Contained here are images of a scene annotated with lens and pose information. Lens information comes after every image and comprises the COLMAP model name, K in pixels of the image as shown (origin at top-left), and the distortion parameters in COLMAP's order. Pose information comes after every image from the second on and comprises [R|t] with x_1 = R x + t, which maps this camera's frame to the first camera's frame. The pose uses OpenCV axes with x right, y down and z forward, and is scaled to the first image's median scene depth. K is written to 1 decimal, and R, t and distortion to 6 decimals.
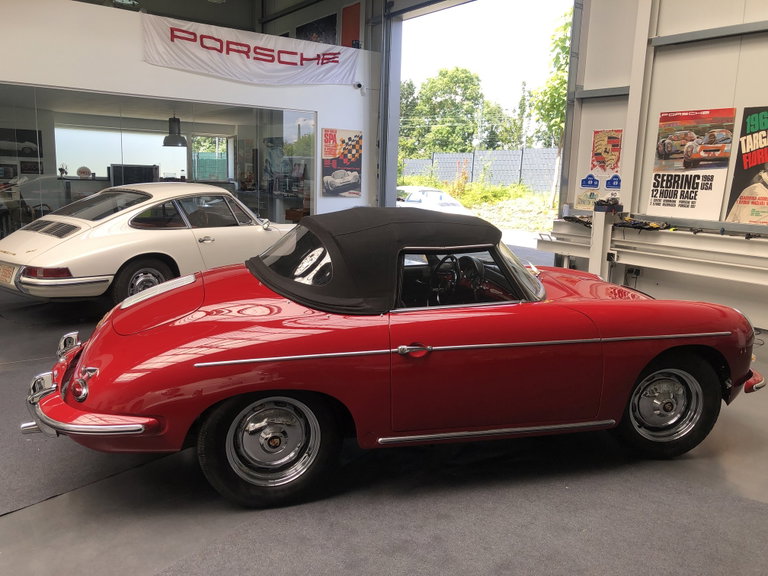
lens RADIAL K [[622.7, 0, 378.7], [0, 622.7, 286.1], [0, 0, 1]] dist [0.002708, 0.011248]
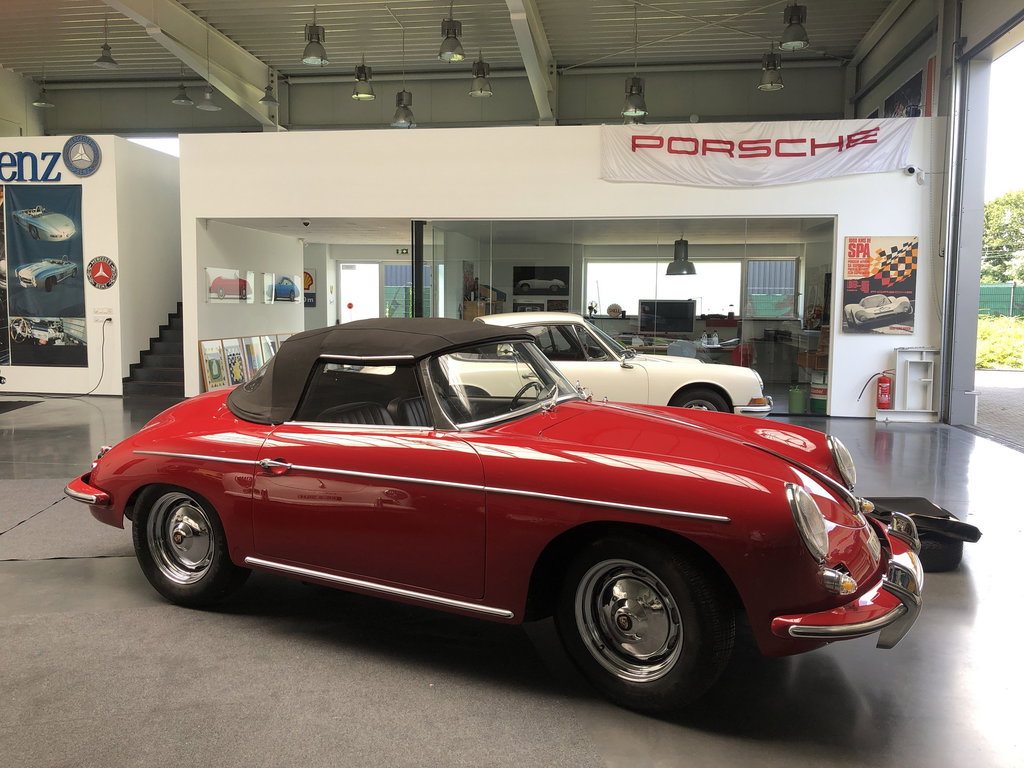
lens RADIAL K [[828.5, 0, 515.0], [0, 828.5, 375.9], [0, 0, 1]] dist [0.050191, -0.067034]
pose [[0.737458, 0.029993, -0.674727, 0.397304], [-0.104279, 0.992091, -0.069874, 0.009327], [0.667294, 0.121889, 0.734753, 0.116199]]
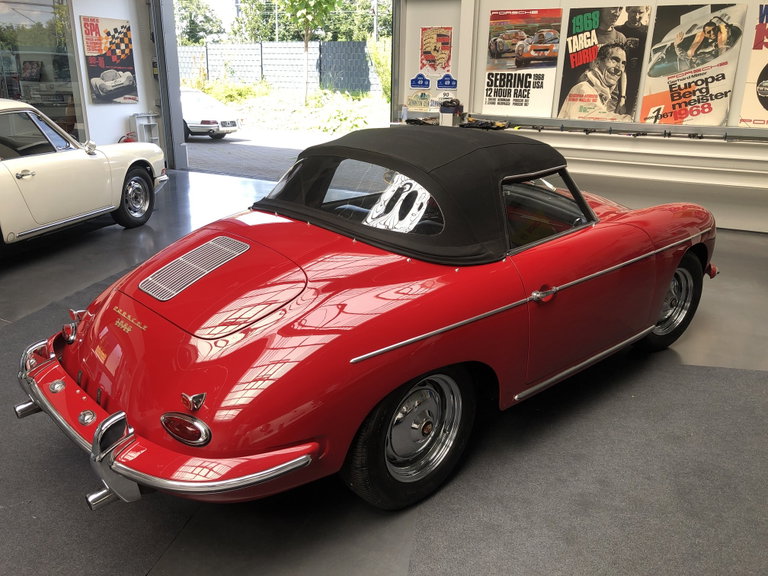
lens RADIAL K [[621.3, 0, 384.5], [0, 621.3, 284.3], [0, 0, 1]] dist [0.007679, 0.004719]
pose [[0.895951, -0.154882, 0.416273, -0.184266], [0.088085, 0.980575, 0.175254, -0.030789], [-0.435330, -0.120352, 0.892190, 0.106566]]
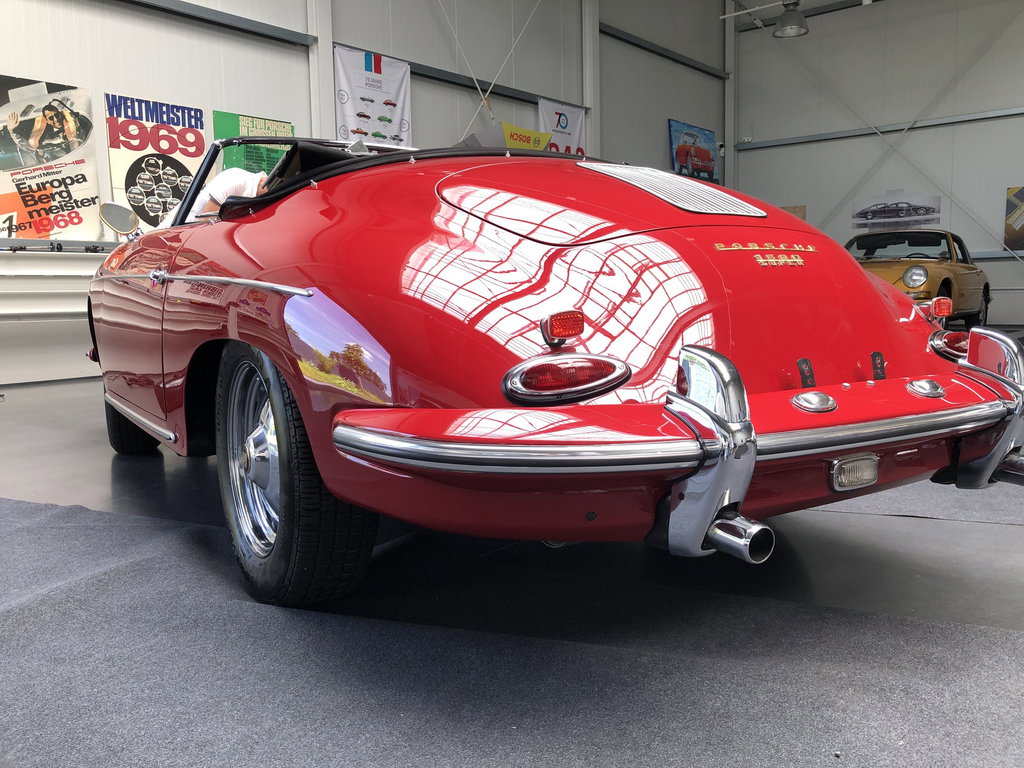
lens RADIAL K [[828.4, 0, 512.7], [0, 828.4, 379.0], [0, 0, 1]] dist [0.007679, 0.004719]
pose [[-0.243143, -0.130467, 0.961176, -0.333708], [0.176288, 0.968467, 0.176051, 0.008908], [-0.953837, 0.212250, -0.212476, 0.490671]]
